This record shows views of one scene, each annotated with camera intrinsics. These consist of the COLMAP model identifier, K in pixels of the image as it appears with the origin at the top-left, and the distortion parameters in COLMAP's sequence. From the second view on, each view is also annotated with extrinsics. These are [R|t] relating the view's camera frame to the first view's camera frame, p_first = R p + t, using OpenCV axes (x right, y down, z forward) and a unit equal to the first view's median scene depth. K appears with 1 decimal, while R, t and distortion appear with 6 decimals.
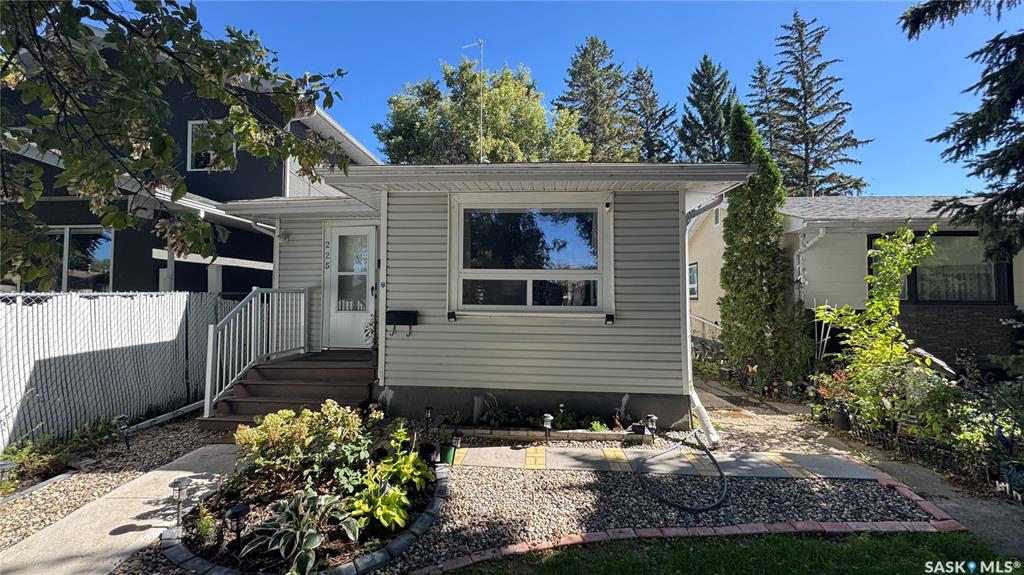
lens RADIAL K [[405.6, 0, 513.4], [0, 405.6, 289.6], [0, 0, 1]] dist [0.006817, -0.000188]
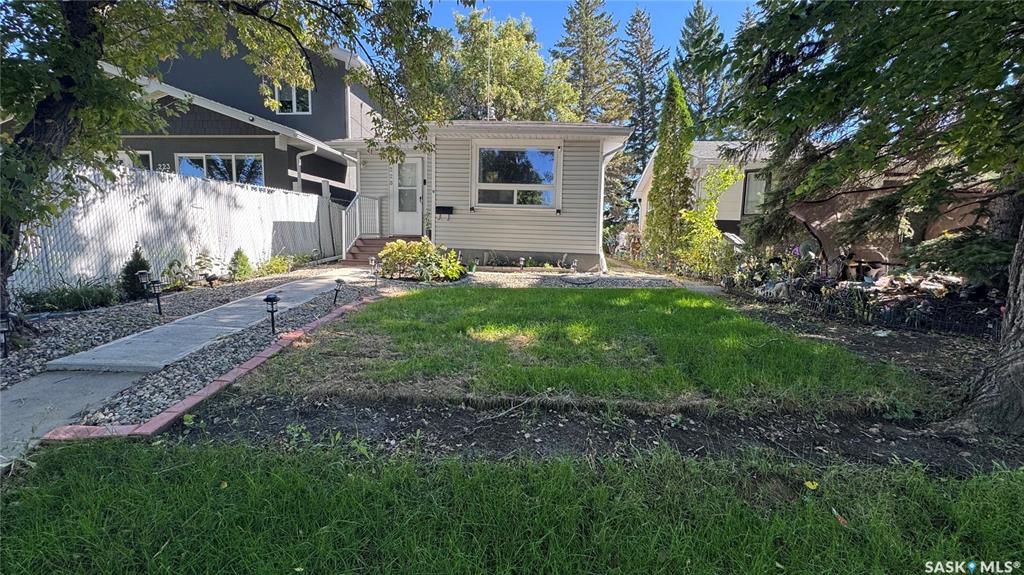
lens RADIAL K [[410.1, 0, 514.8], [0, 410.1, 286.4], [0, 0, 1]] dist [-0.000326, 0.000113]
pose [[0.999775, 0.020608, -0.005015, 0.041092], [-0.019714, 0.990145, 0.138652, 0.112178], [0.007823, -0.138522, 0.990328, -0.649523]]
